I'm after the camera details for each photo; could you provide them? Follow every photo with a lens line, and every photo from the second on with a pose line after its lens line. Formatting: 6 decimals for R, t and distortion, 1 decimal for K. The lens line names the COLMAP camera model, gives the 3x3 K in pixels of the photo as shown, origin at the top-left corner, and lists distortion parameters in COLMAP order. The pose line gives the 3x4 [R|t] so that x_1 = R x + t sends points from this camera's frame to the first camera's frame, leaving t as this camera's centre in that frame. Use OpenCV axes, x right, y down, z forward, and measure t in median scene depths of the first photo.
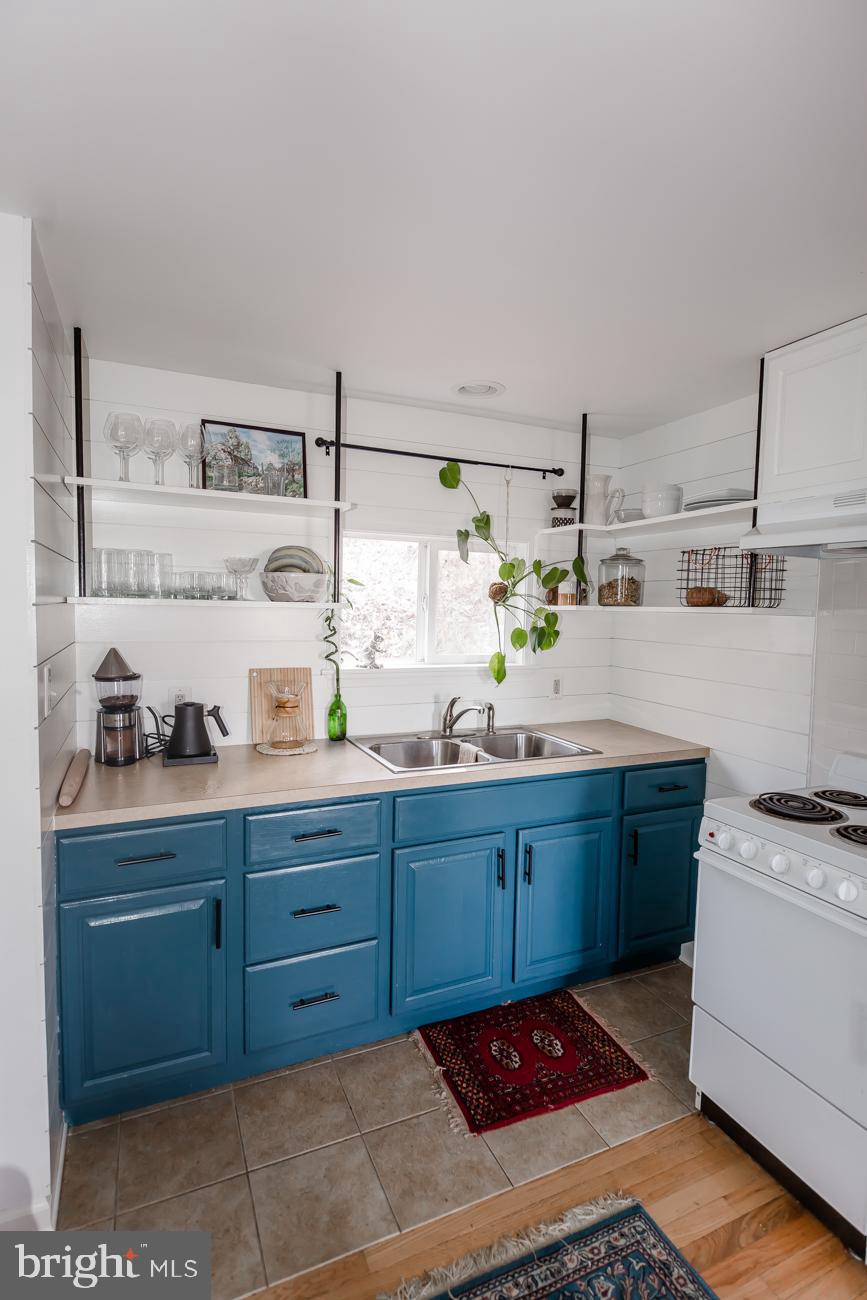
lens RADIAL K [[634.1, 0, 433.5], [0, 634.1, 650.0], [0, 0, 1]] dist [-0.002008, -0.000860]
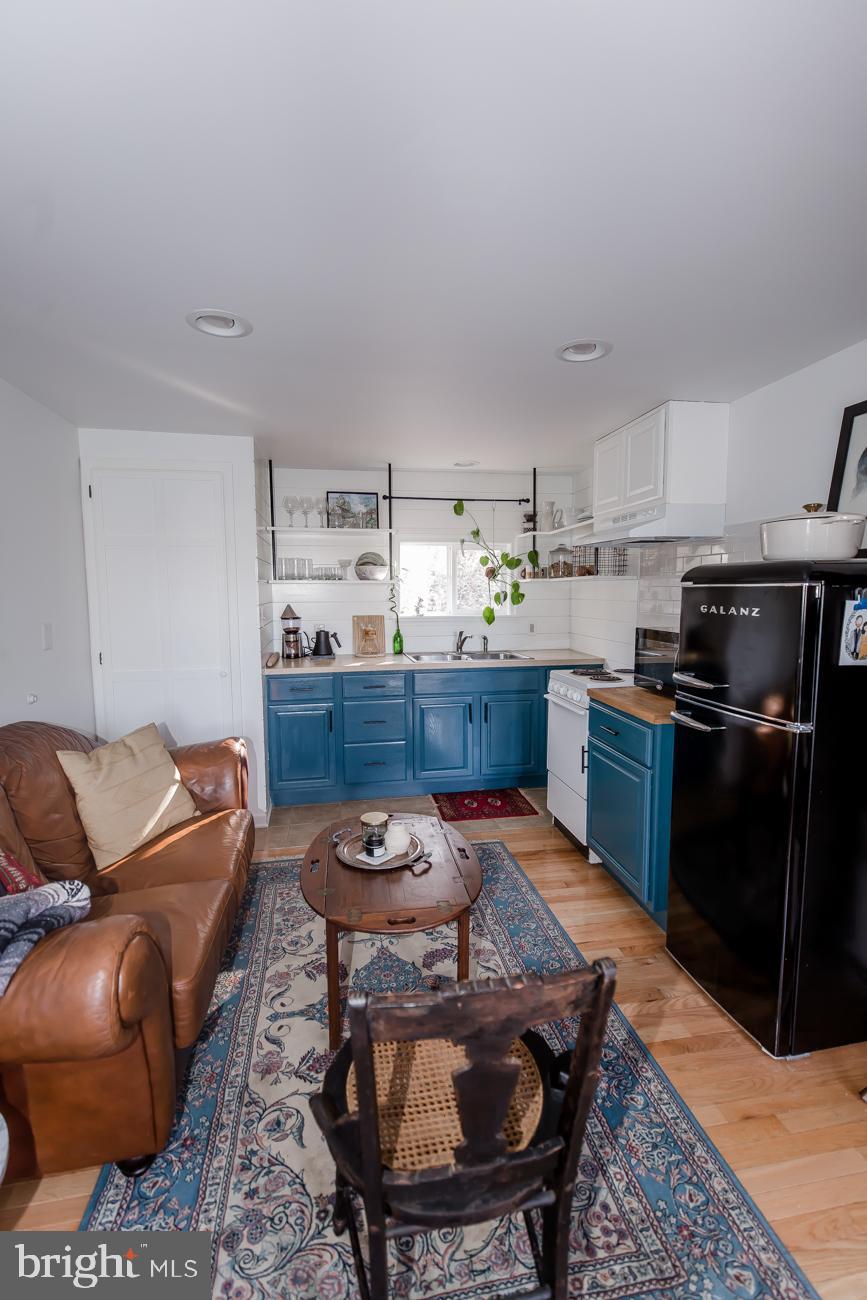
lens RADIAL K [[569.4, 0, 432.9], [0, 569.4, 656.1], [0, 0, 1]] dist [0.001399, -0.000061]
pose [[0.970740, 0.002355, -0.240120, 0.406807], [0.007624, 0.999145, 0.040622, 0.092332], [0.240011, -0.041264, 0.969893, -0.714542]]
